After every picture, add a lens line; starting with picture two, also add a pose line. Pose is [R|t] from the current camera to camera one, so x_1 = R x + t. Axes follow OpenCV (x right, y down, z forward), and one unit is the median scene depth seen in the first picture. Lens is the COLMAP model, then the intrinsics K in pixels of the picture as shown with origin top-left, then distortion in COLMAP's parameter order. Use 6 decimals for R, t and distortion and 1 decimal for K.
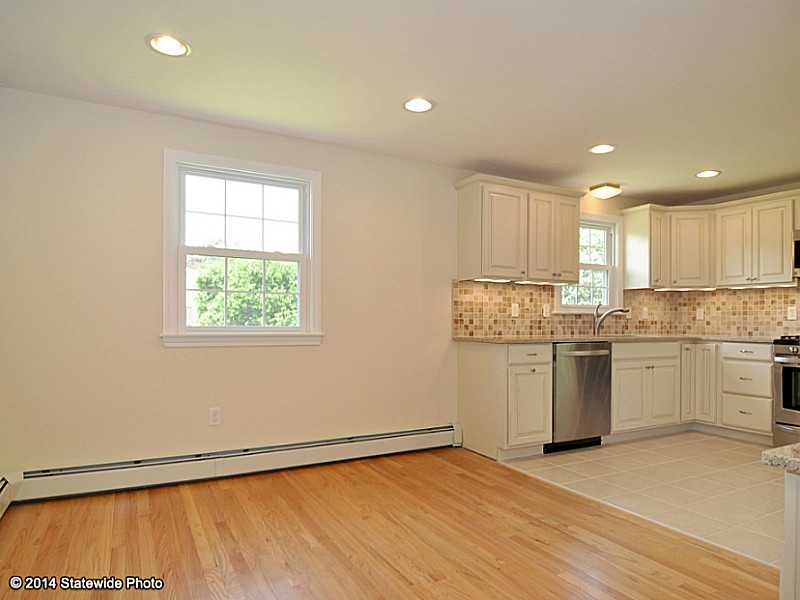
lens RADIAL K [[509.5, 0, 385.9], [0, 509.5, 321.9], [0, 0, 1]] dist [0.001645, -0.000458]
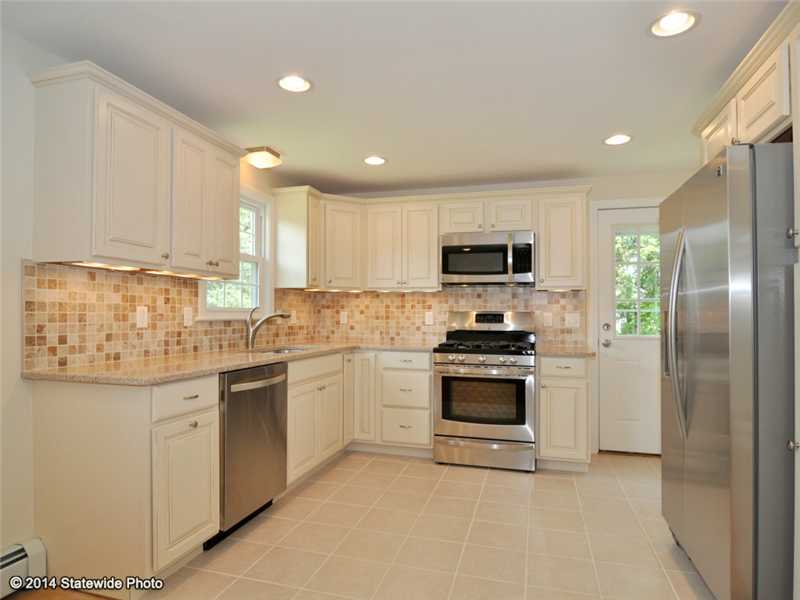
lens RADIAL K [[500.5, 0, 384.5], [0, 500.5, 309.4], [0, 0, 1]] dist [-0.005410, -0.003006]
pose [[0.695706, 0.004167, 0.718315, 0.023676], [0.002174, 0.999966, -0.007906, -0.026350], [-0.718324, 0.007062, 0.695673, 0.367531]]
